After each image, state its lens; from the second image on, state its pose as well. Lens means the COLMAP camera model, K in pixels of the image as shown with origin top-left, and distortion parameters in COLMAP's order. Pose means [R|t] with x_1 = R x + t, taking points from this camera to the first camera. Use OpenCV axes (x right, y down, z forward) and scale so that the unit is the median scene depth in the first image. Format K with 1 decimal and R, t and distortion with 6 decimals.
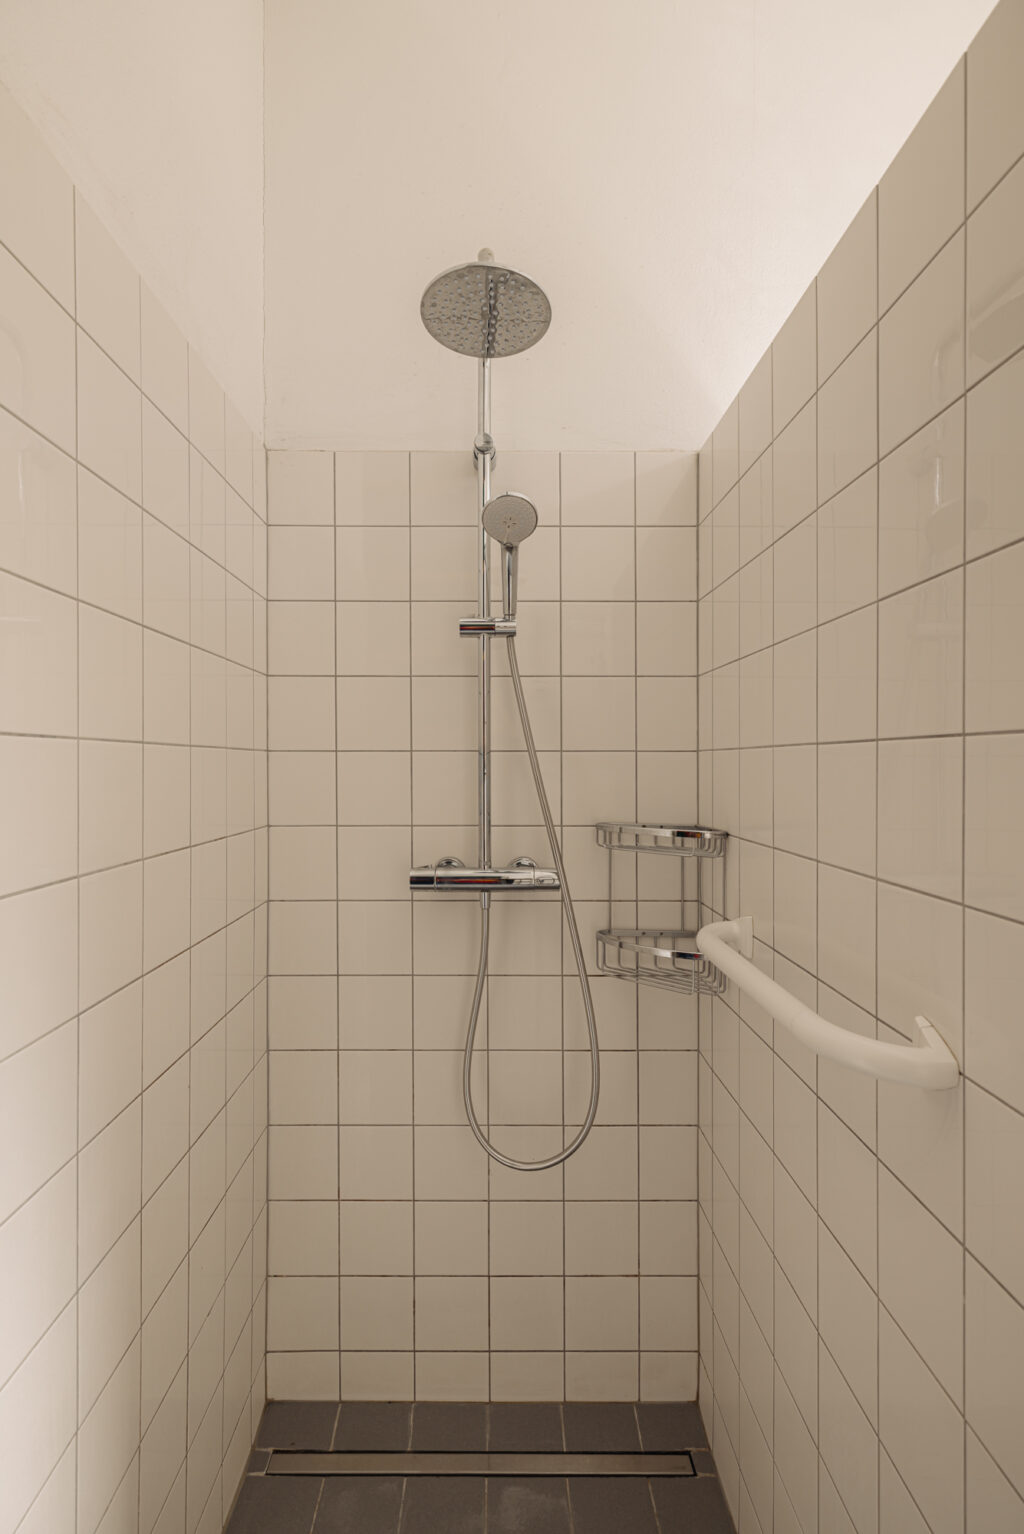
lens RADIAL K [[746.0, 0, 519.6], [0, 746.0, 764.3], [0, 0, 1]] dist [0.007726, -0.000542]
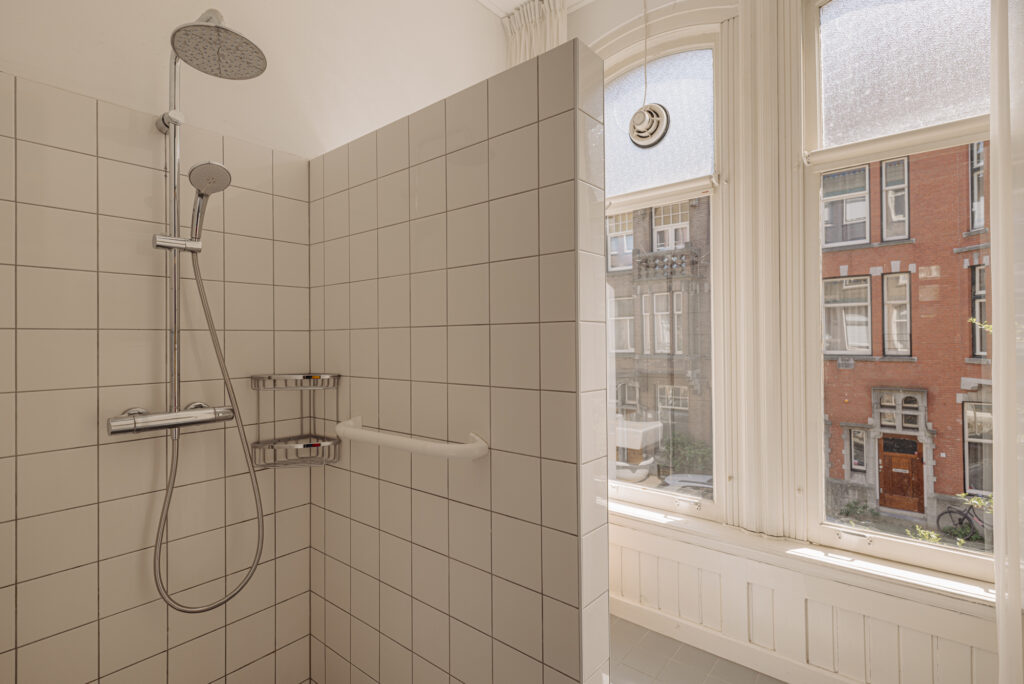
lens RADIAL K [[498.0, 0, 507.9], [0, 498.0, 337.1], [0, 0, 1]] dist [0.007726, -0.000542]
pose [[0.642385, -0.005733, 0.766360, -0.366704], [0.013028, 0.999909, -0.003440, 0.007195], [-0.766271, 0.012193, 0.642402, -0.107890]]
